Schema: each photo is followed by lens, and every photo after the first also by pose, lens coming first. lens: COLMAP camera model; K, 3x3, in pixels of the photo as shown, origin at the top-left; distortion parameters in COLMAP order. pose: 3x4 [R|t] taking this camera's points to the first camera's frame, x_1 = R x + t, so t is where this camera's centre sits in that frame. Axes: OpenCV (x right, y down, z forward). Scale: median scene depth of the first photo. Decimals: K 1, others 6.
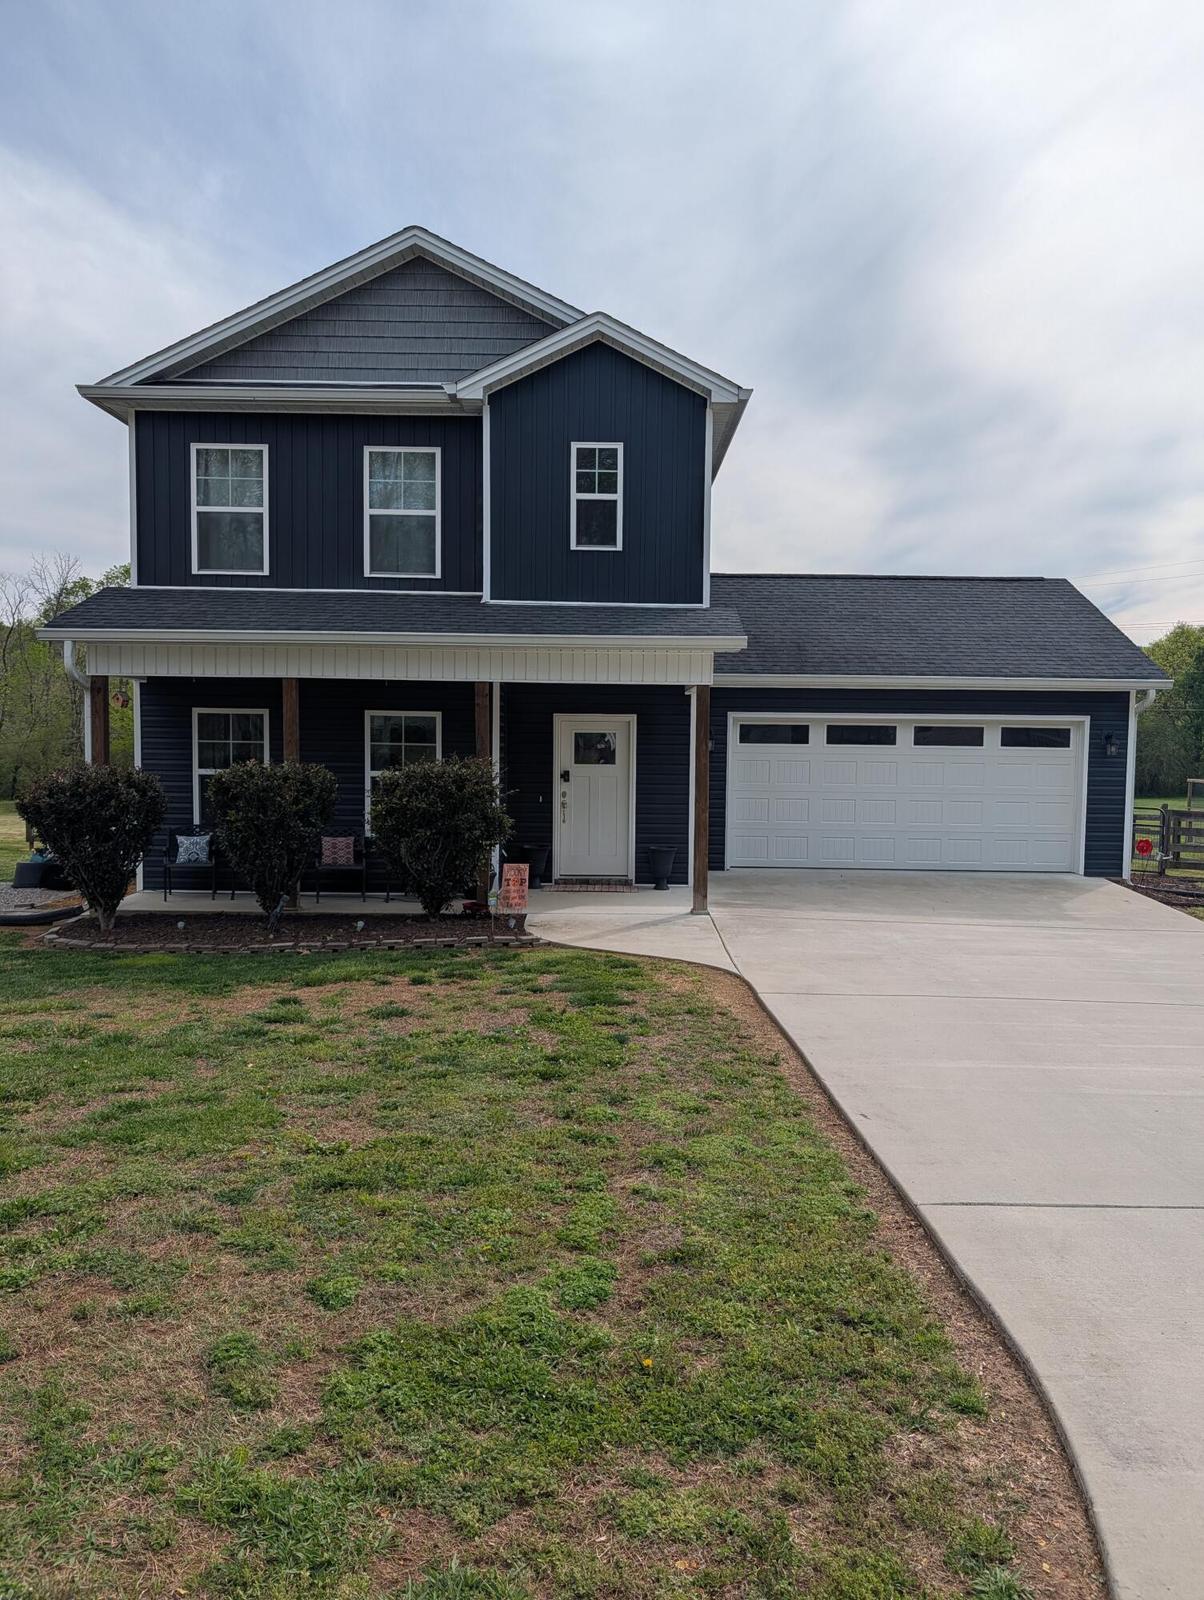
lens RADIAL K [[1154.2, 0, 610.2], [0, 1154.2, 796.7], [0, 0, 1]] dist [0.004464, -0.012488]
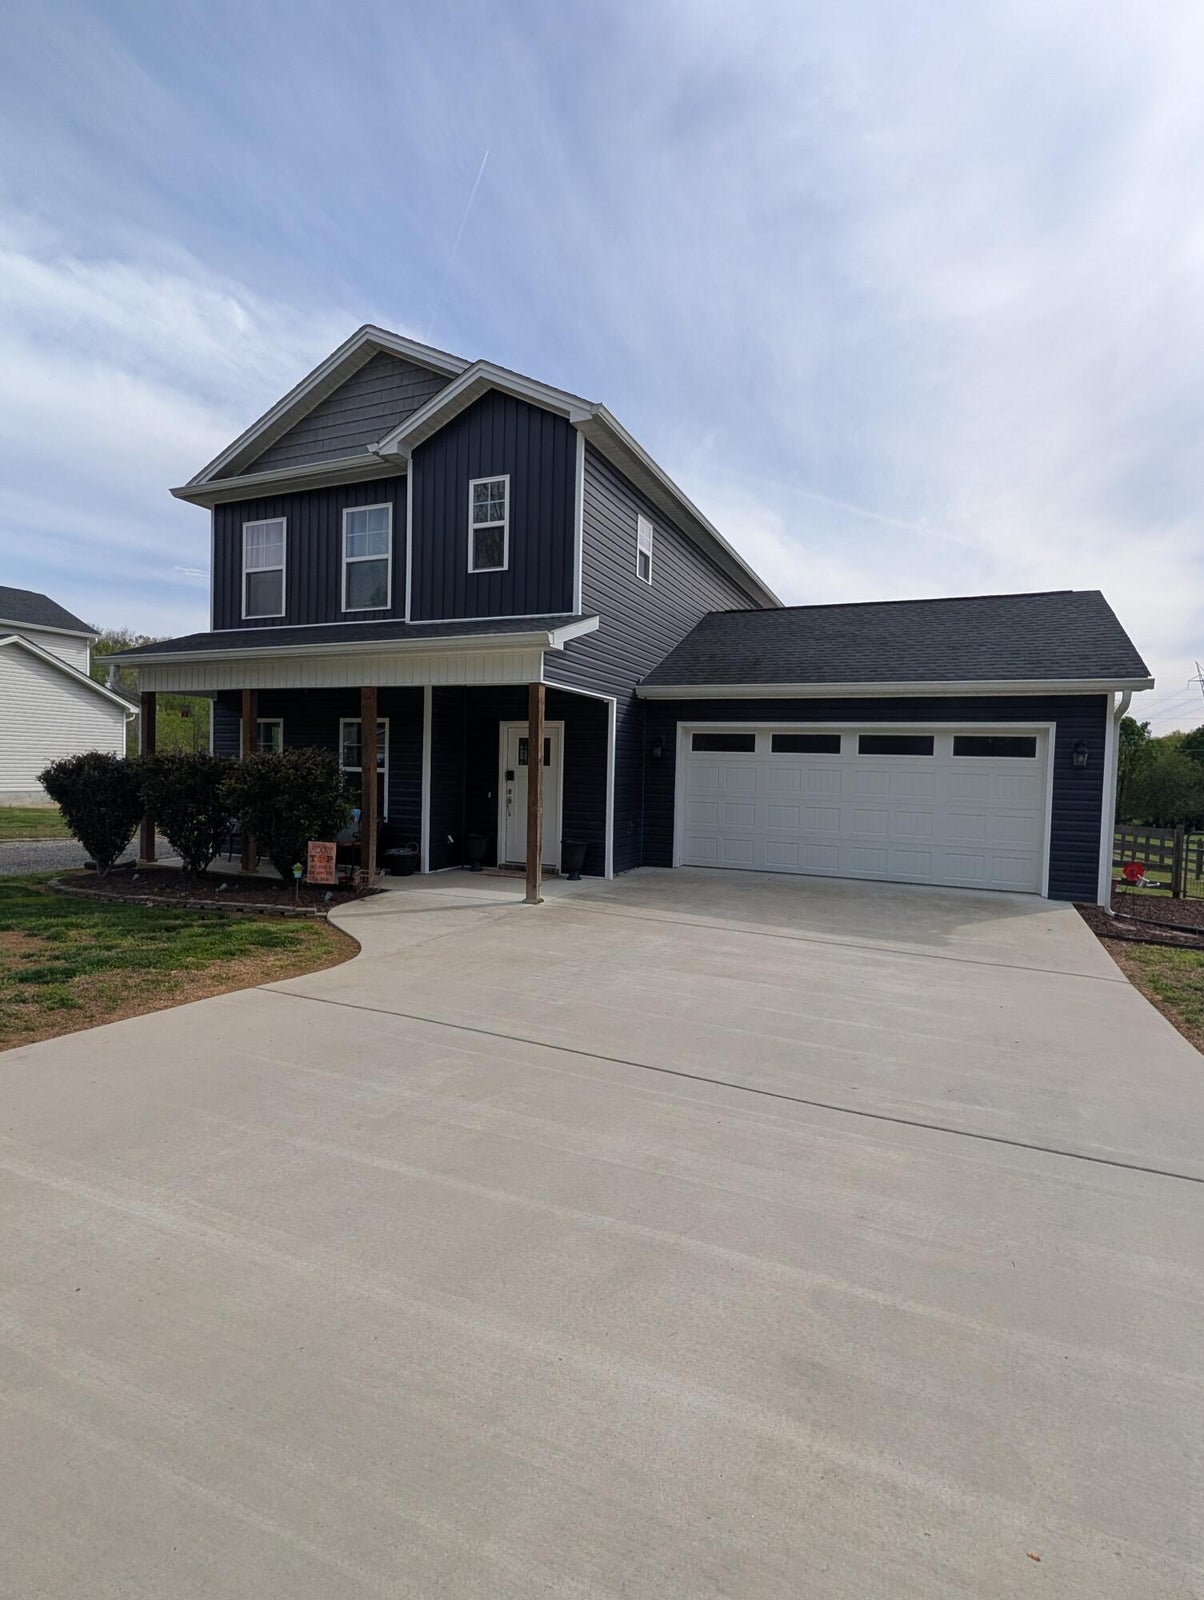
lens RADIAL K [[778.6, 0, 601.6], [0, 778.6, 786.7], [0, 0, 1]] dist [-0.019606, 0.003451]
pose [[0.915289, 0.021045, -0.402248, 0.391657], [-0.036485, 0.998861, -0.030761, 0.014932], [0.401143, 0.042831, 0.915014, 0.351943]]
